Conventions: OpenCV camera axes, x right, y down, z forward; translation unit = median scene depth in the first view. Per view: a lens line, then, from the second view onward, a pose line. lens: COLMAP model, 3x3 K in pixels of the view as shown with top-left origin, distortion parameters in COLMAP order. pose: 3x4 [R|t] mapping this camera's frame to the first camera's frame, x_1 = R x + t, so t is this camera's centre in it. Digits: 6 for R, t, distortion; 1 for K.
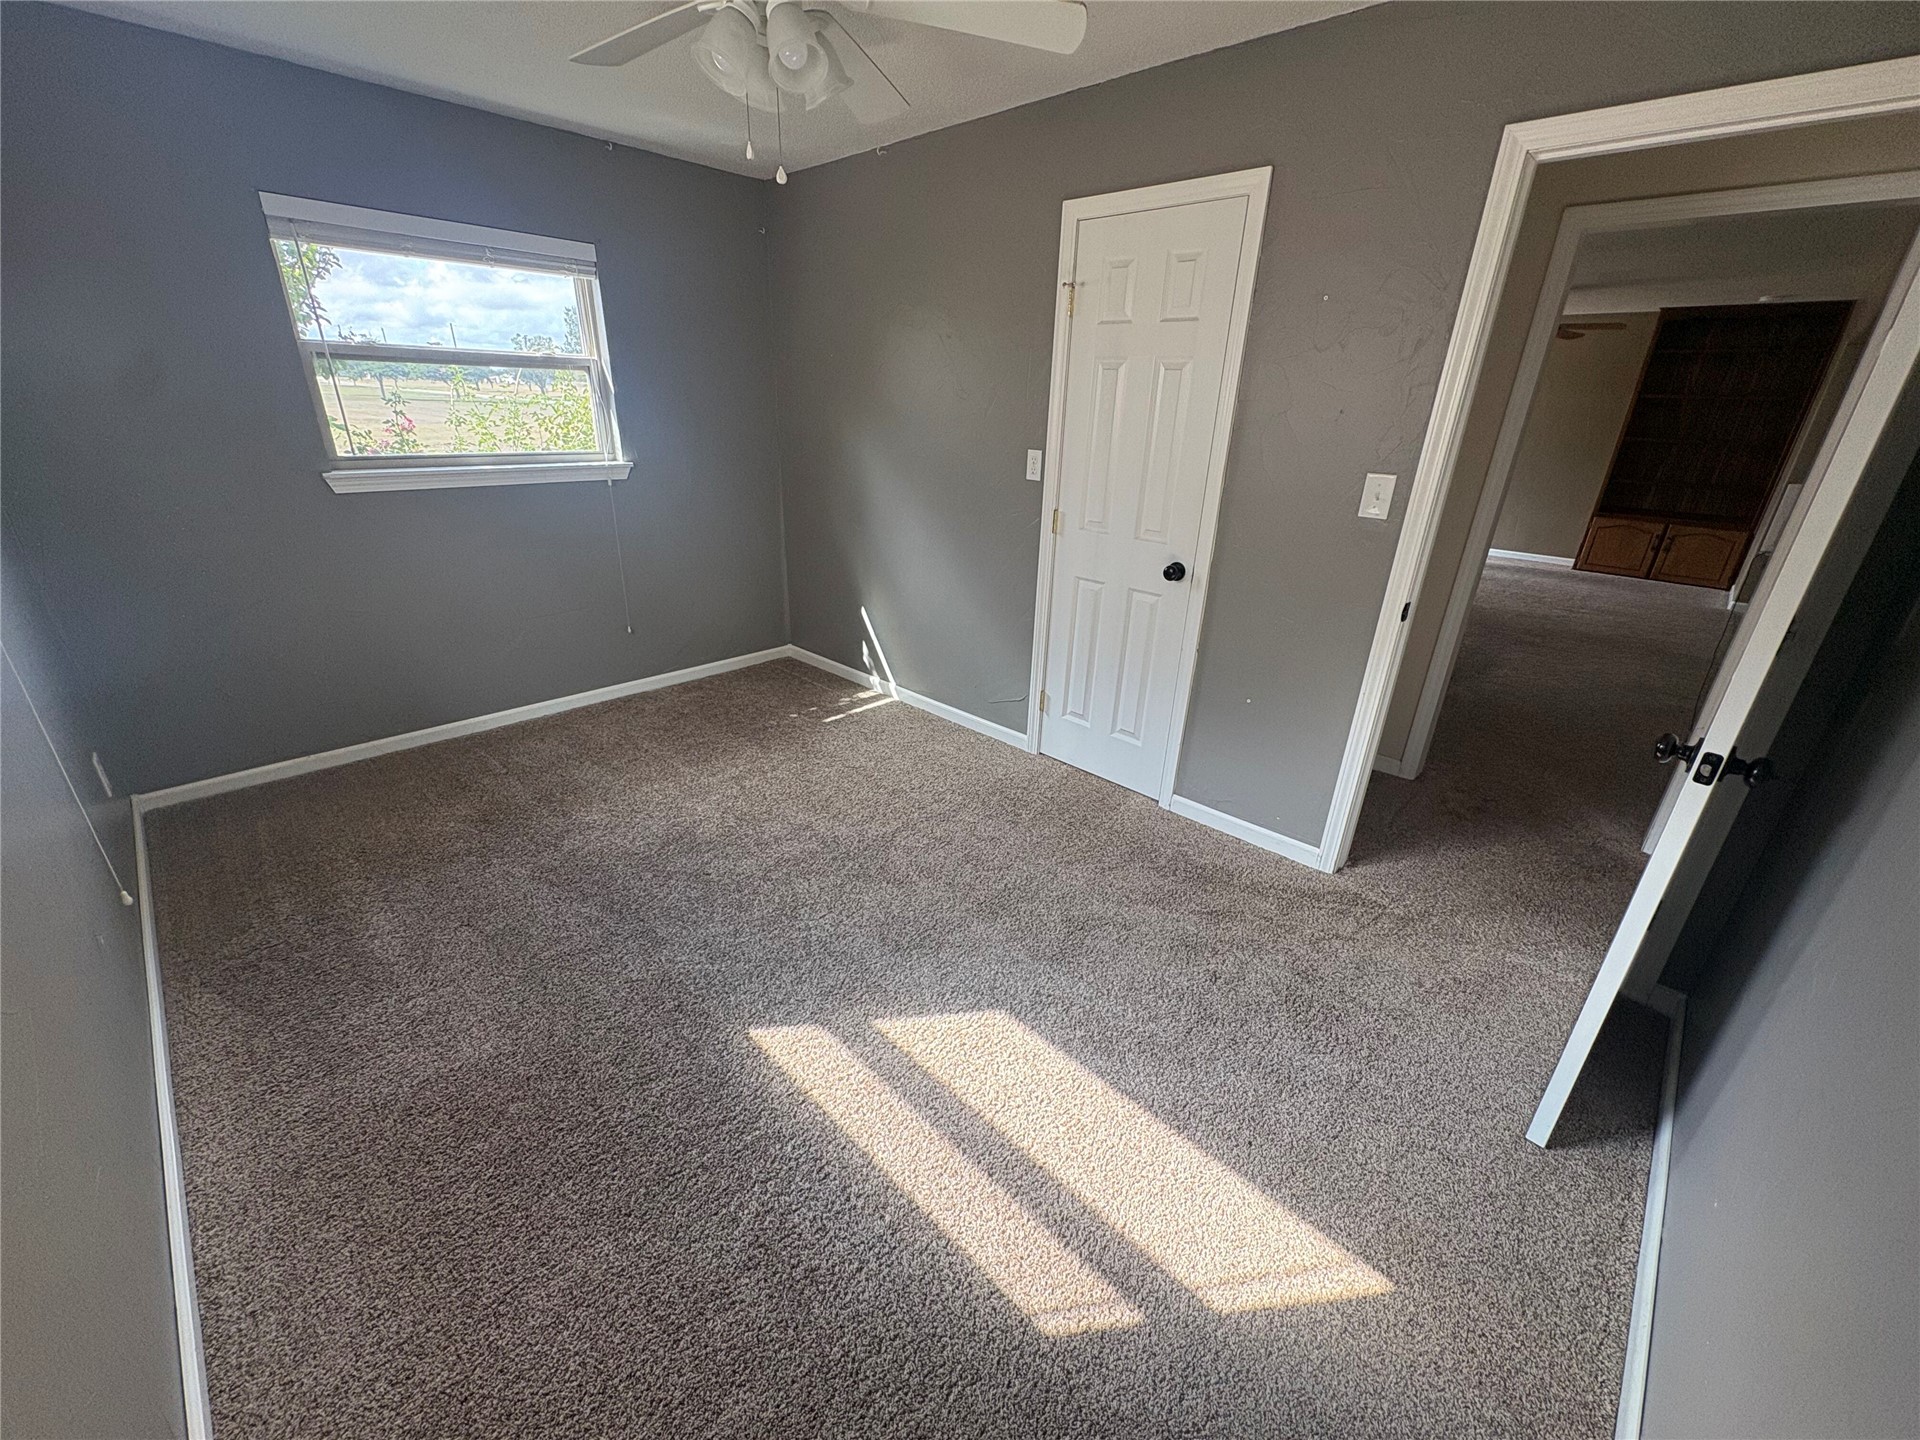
lens RADIAL K [[765.6, 0, 963.4], [0, 765.6, 720.5], [0, 0, 1]] dist [0.000409, 0.000440]
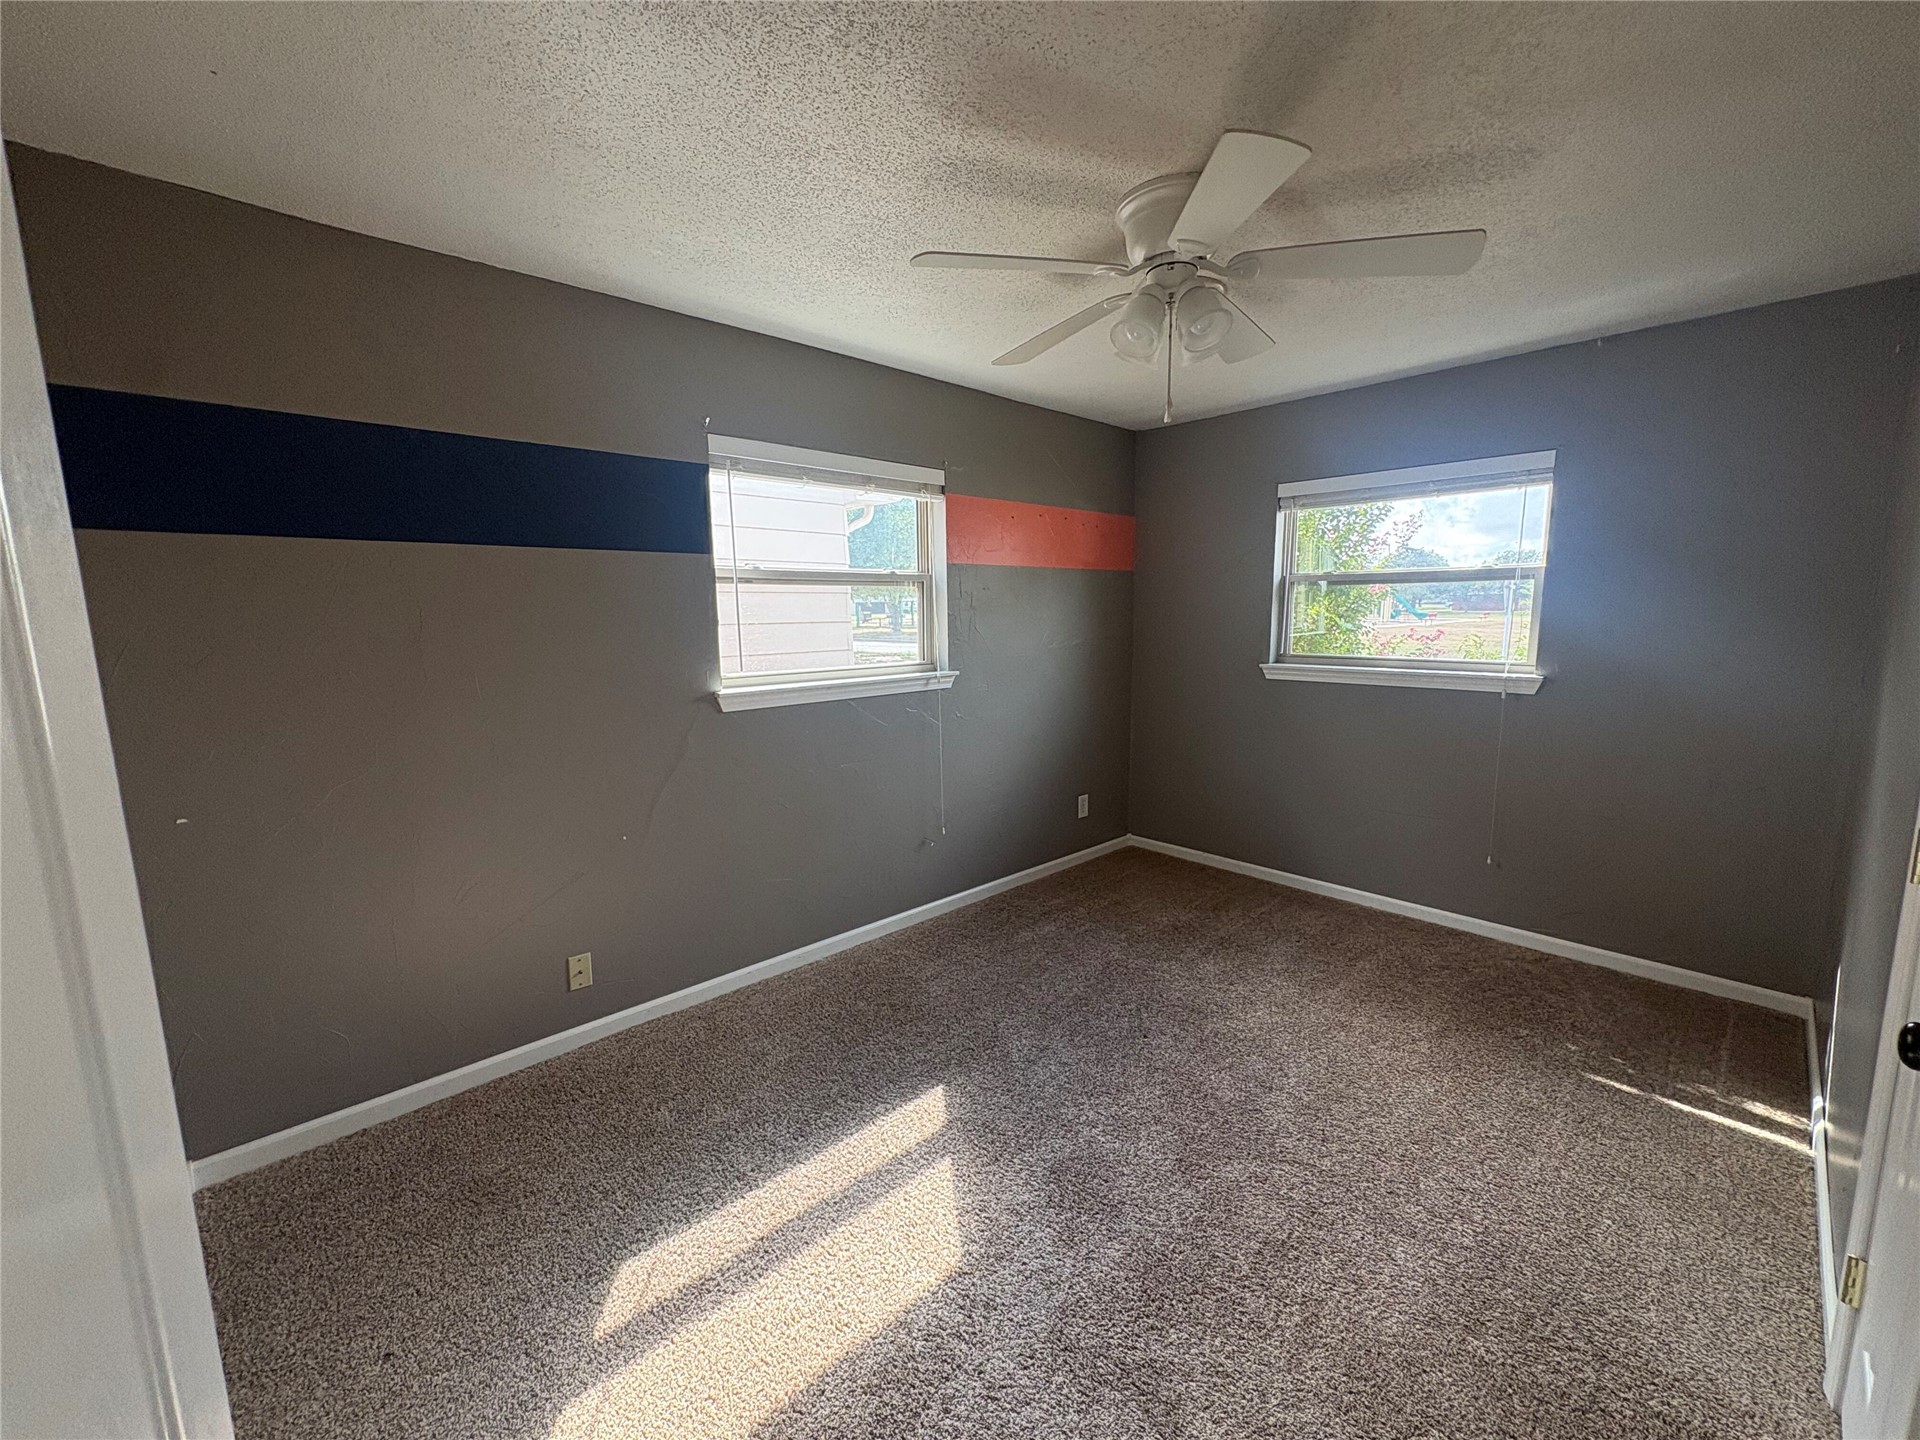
lens RADIAL K [[765.6, 0, 954.5], [0, 765.6, 721.6], [0, 0, 1]] dist [0.000409, 0.000440]
pose [[-0.057358, 0.115900, -0.991603, 0.547659], [-0.380052, 0.915920, 0.129037, -0.185233], [0.923185, 0.384262, -0.008488, 0.512527]]
